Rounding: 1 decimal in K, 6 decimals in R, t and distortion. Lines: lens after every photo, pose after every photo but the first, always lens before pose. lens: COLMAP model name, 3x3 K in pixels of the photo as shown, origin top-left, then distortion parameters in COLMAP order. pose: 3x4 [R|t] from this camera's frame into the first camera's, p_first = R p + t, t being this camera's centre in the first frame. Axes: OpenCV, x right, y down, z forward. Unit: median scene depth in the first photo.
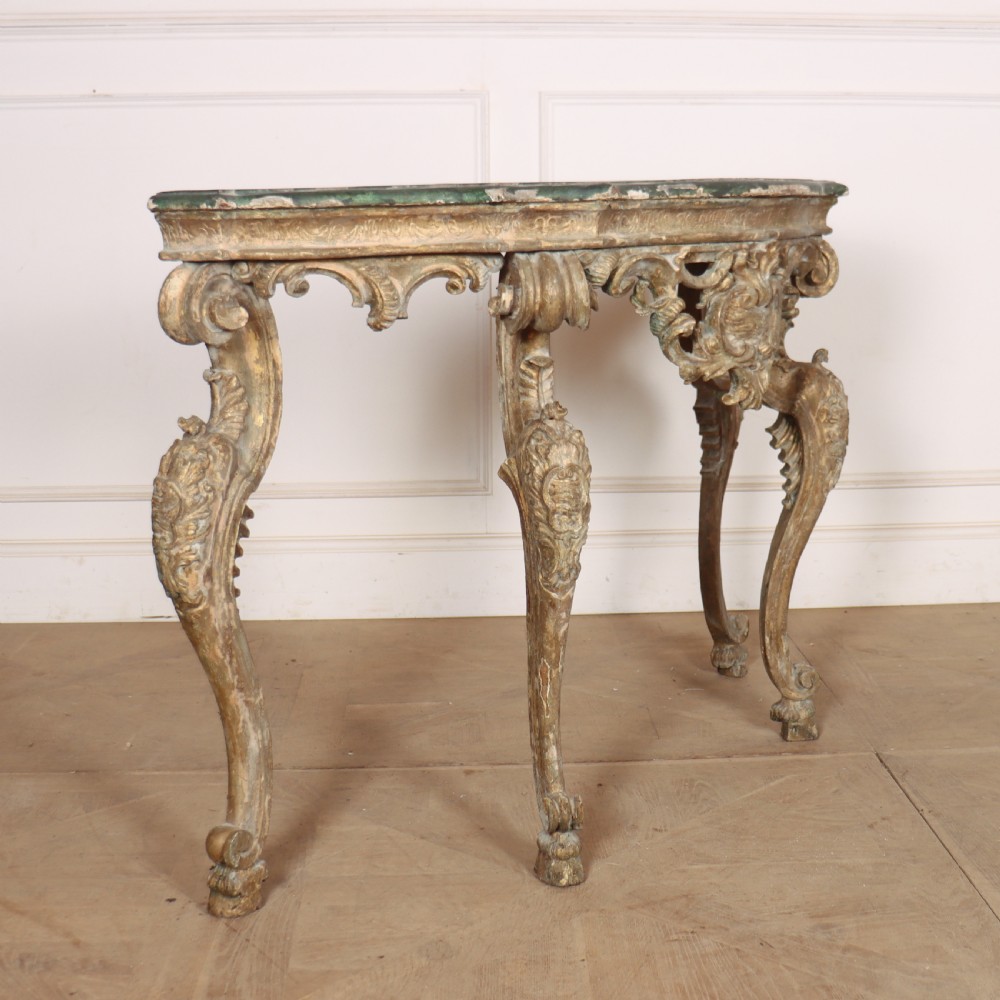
lens RADIAL K [[1664.4, 0, 578.5], [0, 1664.4, 498.6], [0, 0, 1]] dist [-0.191467, 0.118444]
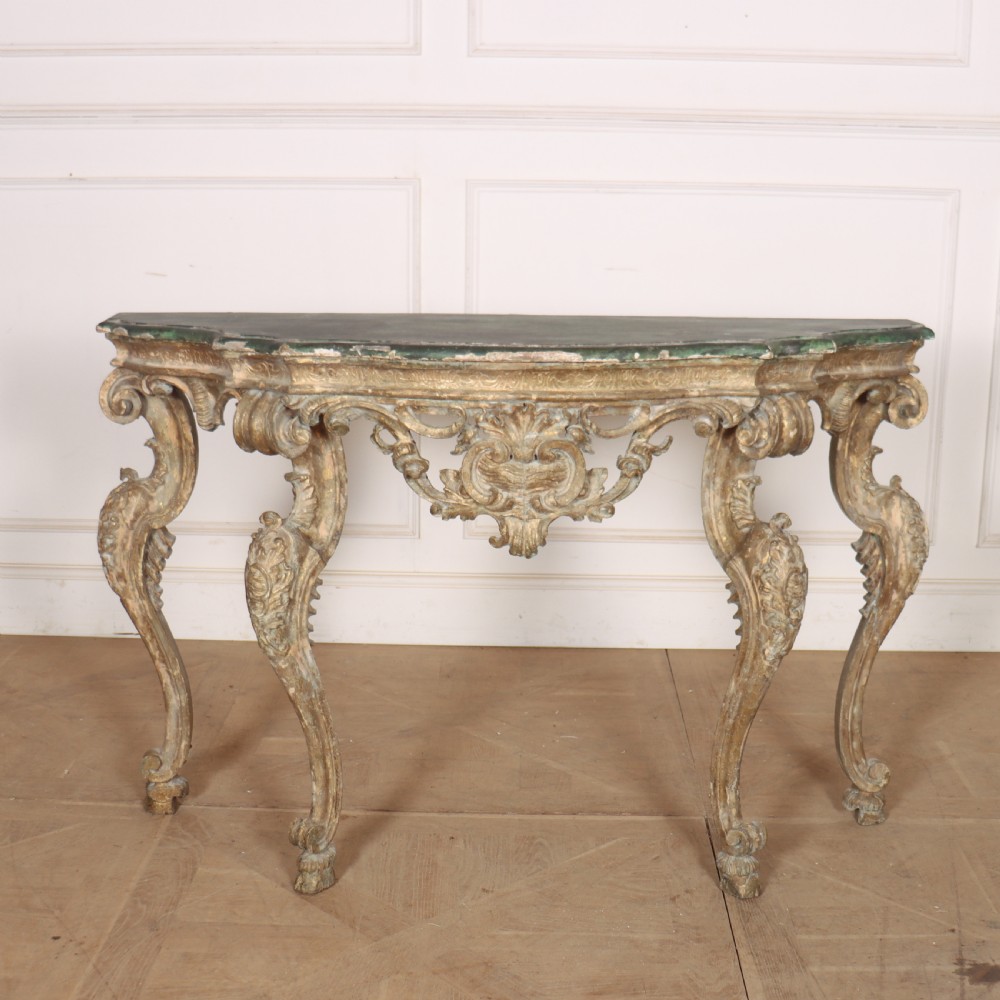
lens RADIAL K [[1520.8, 0, 500.8], [0, 1520.8, 545.8], [0, 0, 1]] dist [-0.178998, 0.119704]
pose [[0.995016, 0.040202, -0.091247, 0.164221], [-0.032766, 0.996129, 0.081571, -0.141279], [0.094173, -0.078174, 0.992482, -0.024894]]
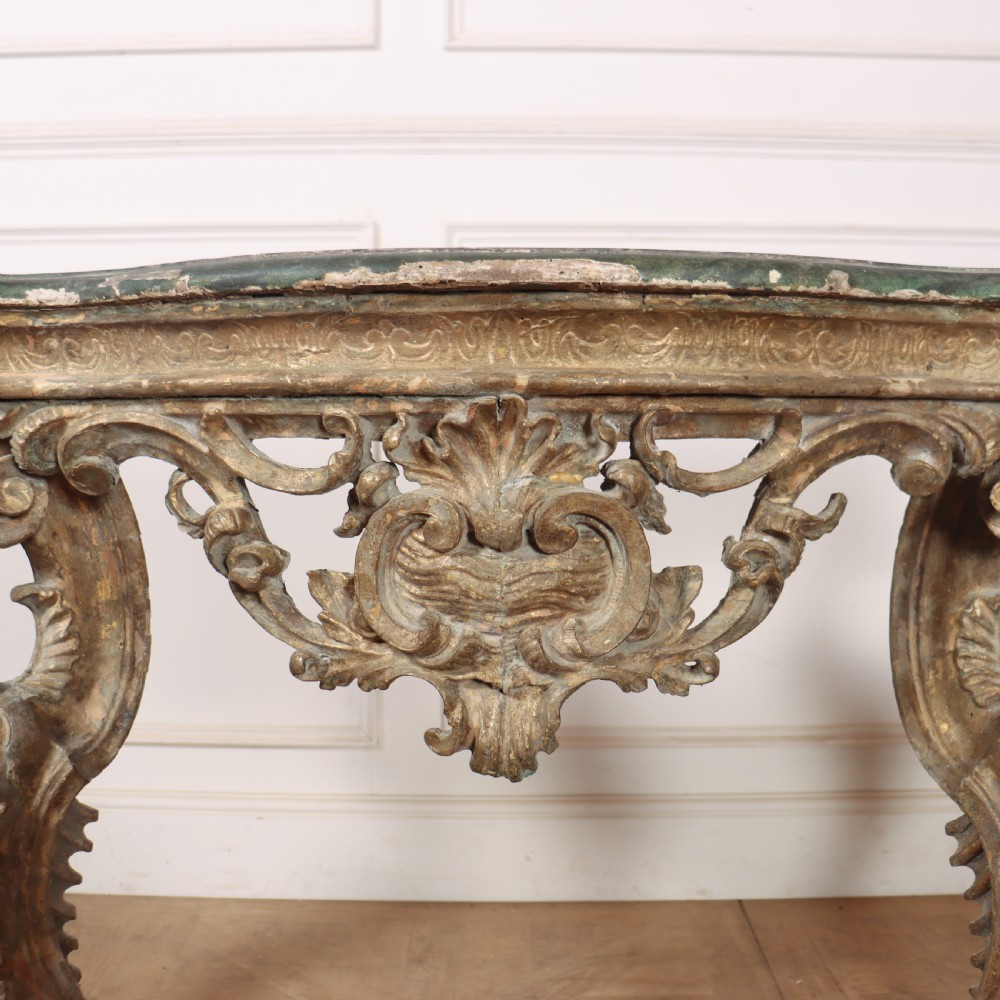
lens RADIAL K [[1195.3, 0, 515.9], [0, 1195.3, 495.9], [0, 0, 1]] dist [-0.158510, 0.064245]
pose [[0.991199, 0.019312, -0.130963, 0.130299], [-0.032434, 0.994577, -0.098817, -0.094892], [0.128344, 0.102195, 0.986450, 0.689574]]
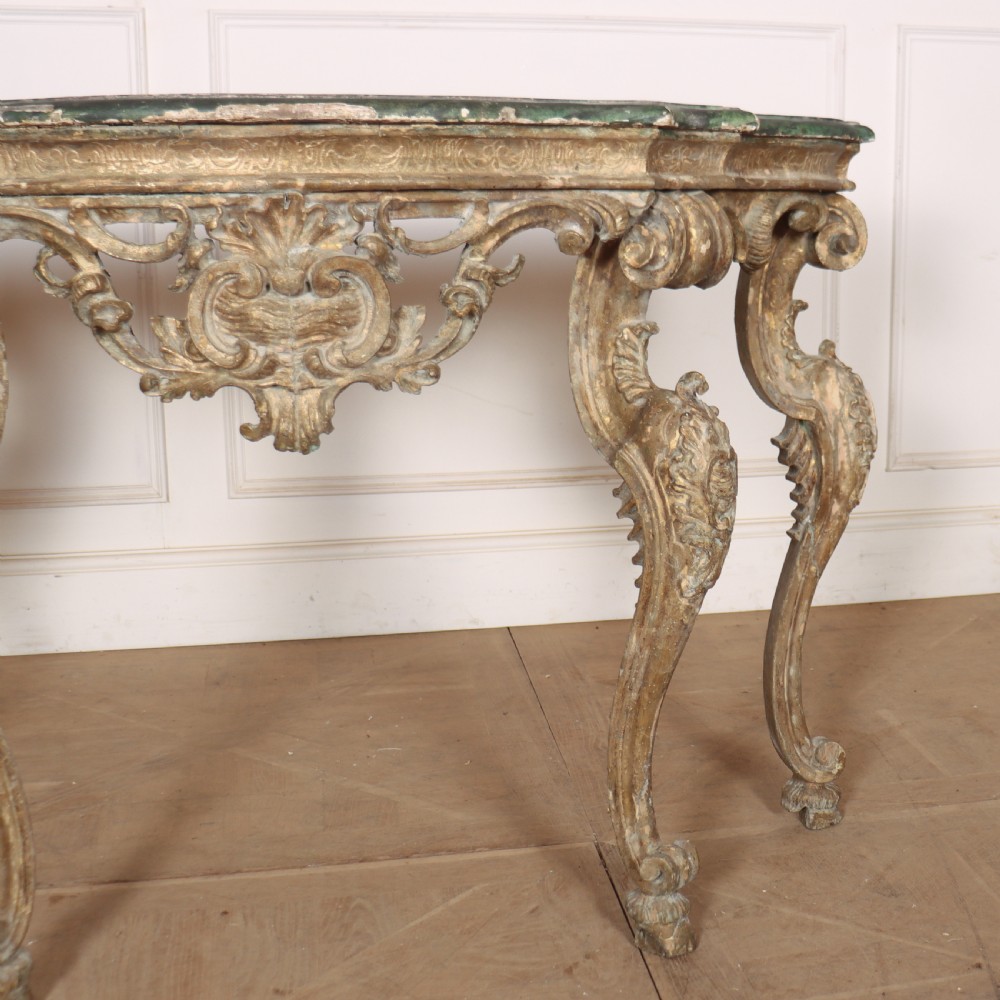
lens RADIAL K [[1543.5, 0, 741.8], [0, 1543.5, 499.1], [0, 0, 1]] dist [-0.181634, 0.154772]
pose [[0.981504, -0.022822, 0.190078, 0.146198], [0.015677, 0.999116, 0.039008, -0.048636], [-0.190800, -0.035306, 0.980994, 0.352432]]
